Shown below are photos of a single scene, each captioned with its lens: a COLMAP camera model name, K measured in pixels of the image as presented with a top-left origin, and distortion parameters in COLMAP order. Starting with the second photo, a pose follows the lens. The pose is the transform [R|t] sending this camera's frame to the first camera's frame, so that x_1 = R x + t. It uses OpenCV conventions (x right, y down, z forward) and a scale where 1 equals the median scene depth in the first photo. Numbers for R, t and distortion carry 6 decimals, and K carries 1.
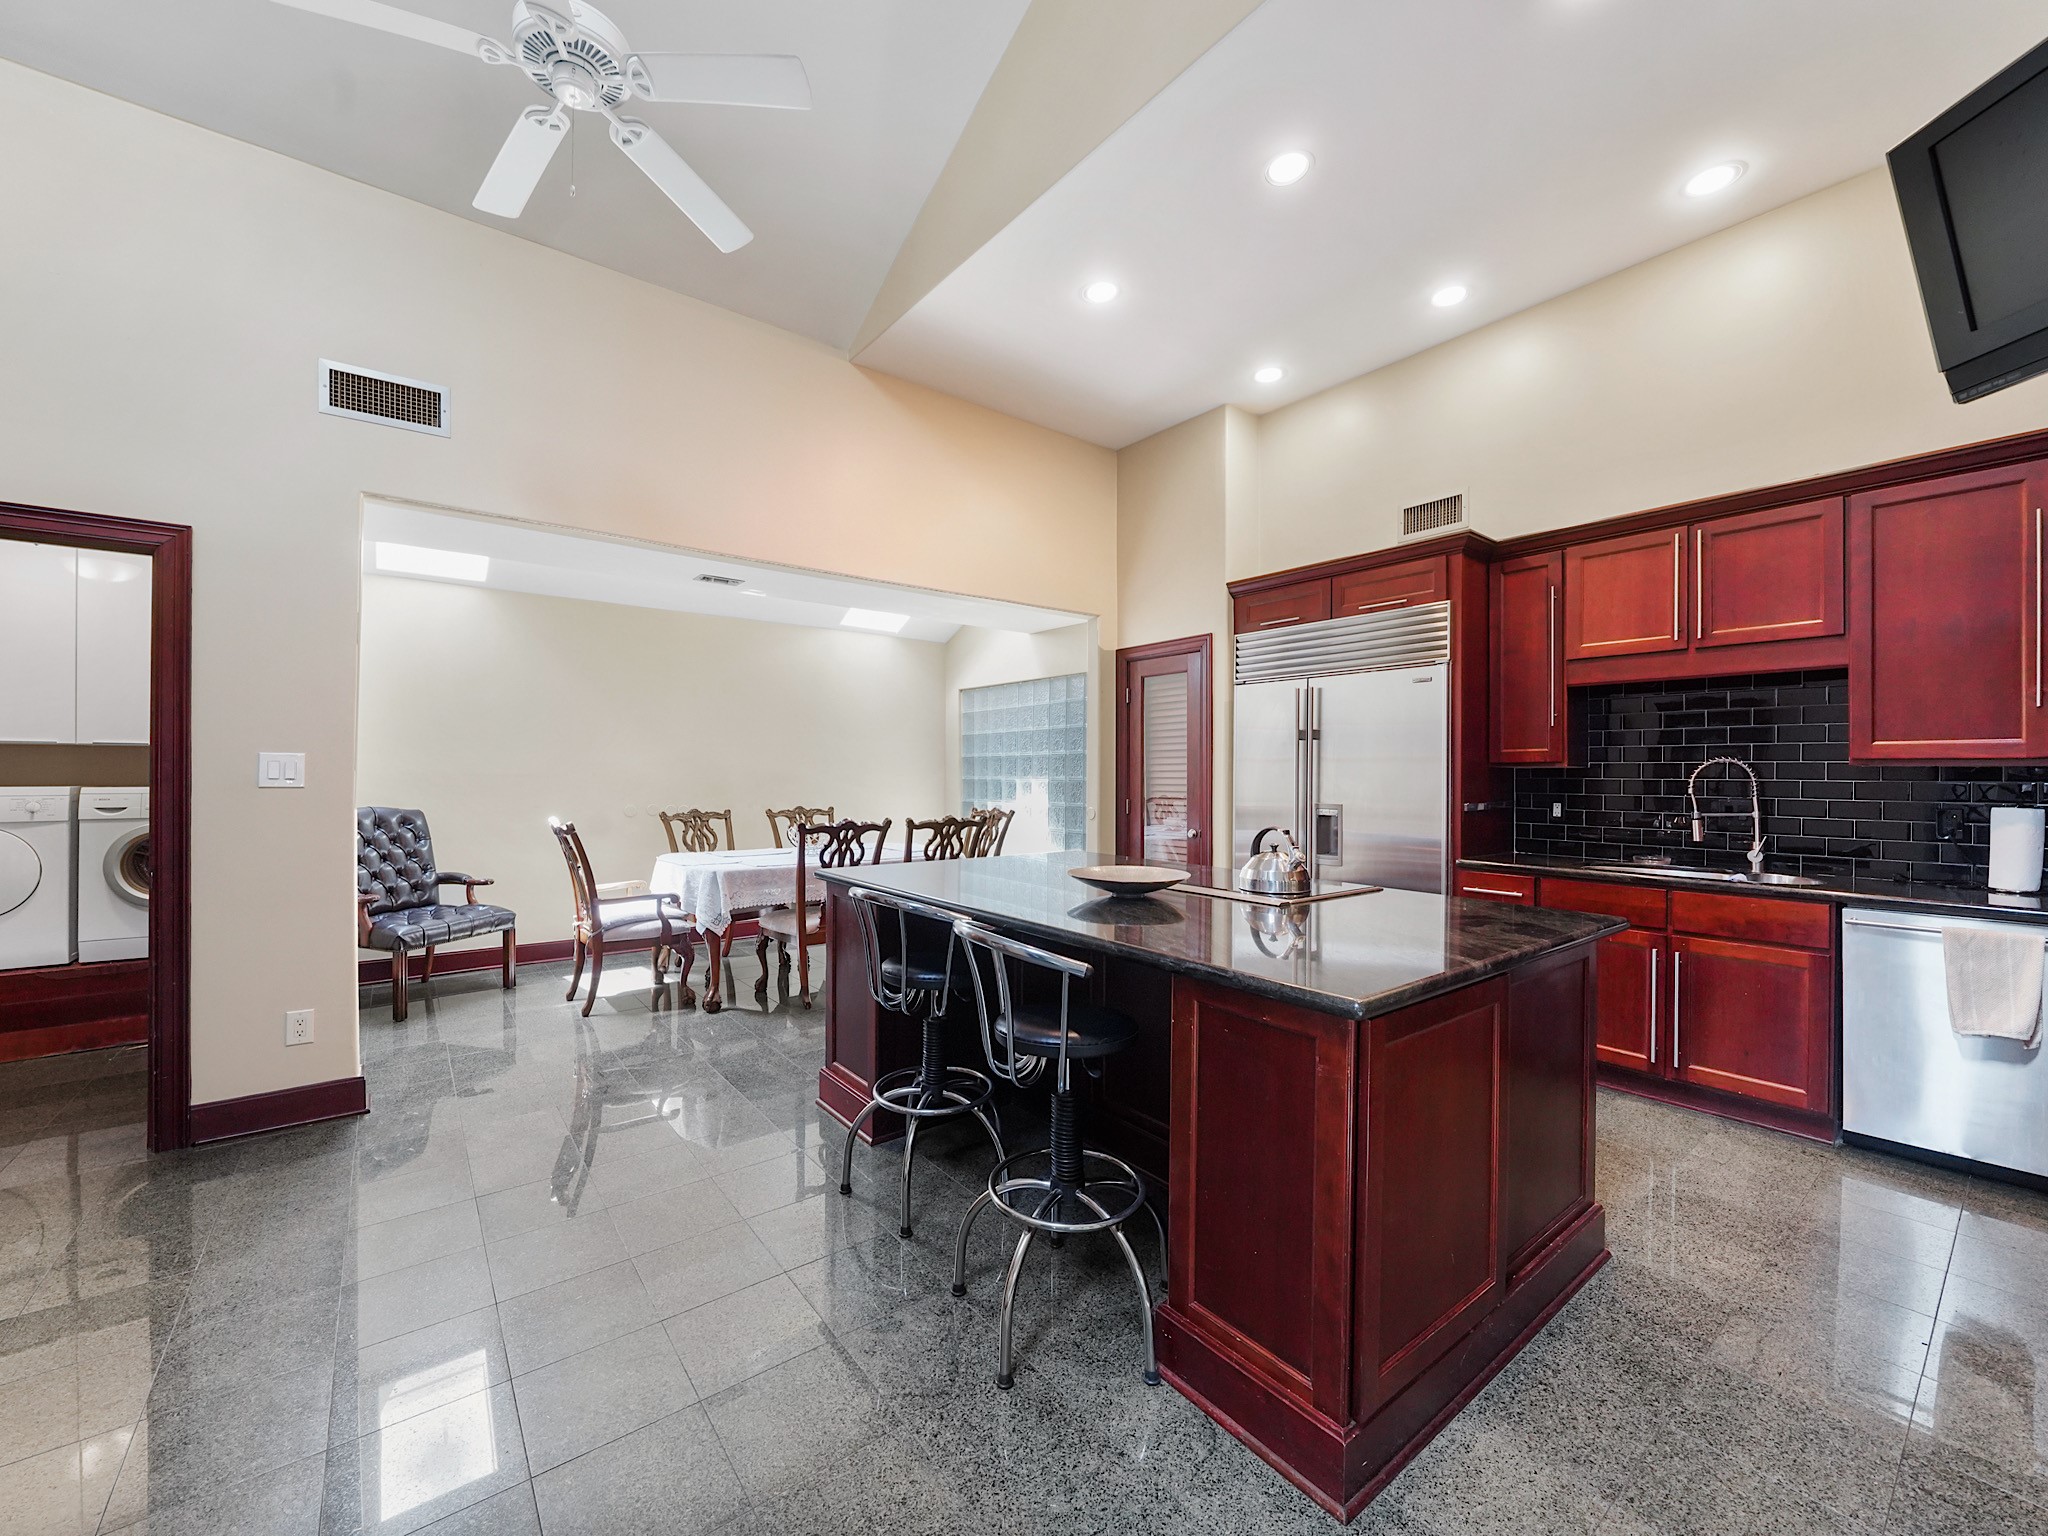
lens RADIAL K [[809.9, 0, 1011.4], [0, 809.9, 762.9], [0, 0, 1]] dist [-0.012628, 0.001026]
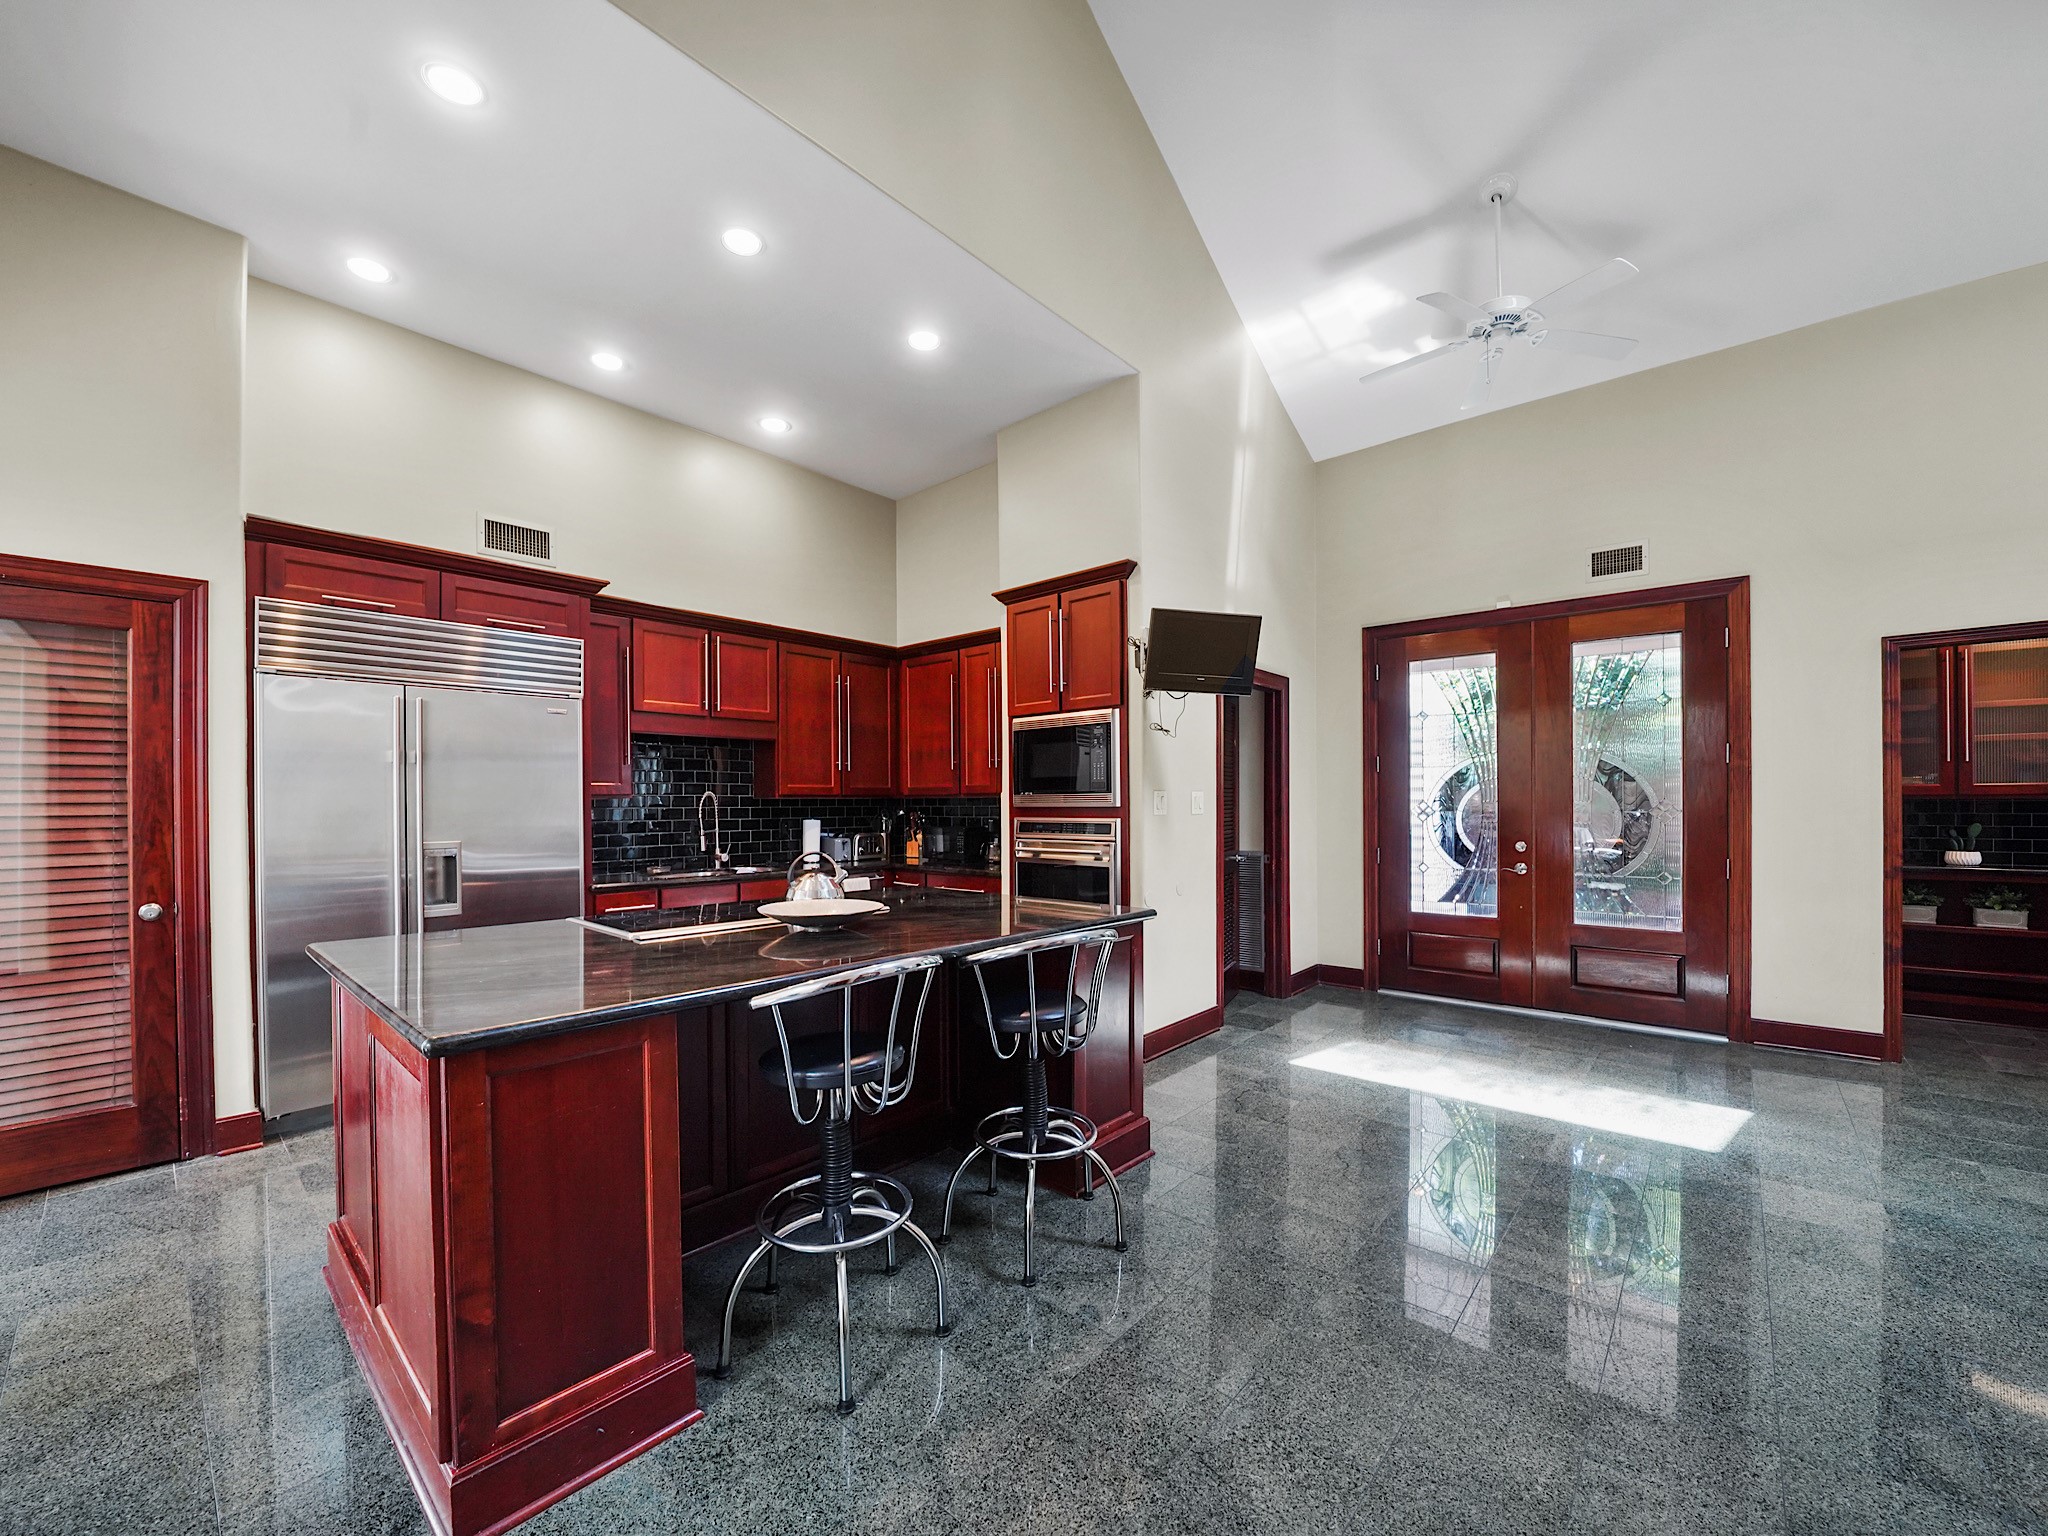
lens RADIAL K [[809.9, 0, 999.5], [0, 809.9, 803.9], [0, 0, 1]] dist [-0.012628, 0.001026]
pose [[-0.178196, 0.000515, 0.983995, -0.465872], [0.002417, 0.999997, -0.000086, 0.010817], [-0.983992, 0.002363, -0.178197, 0.517100]]
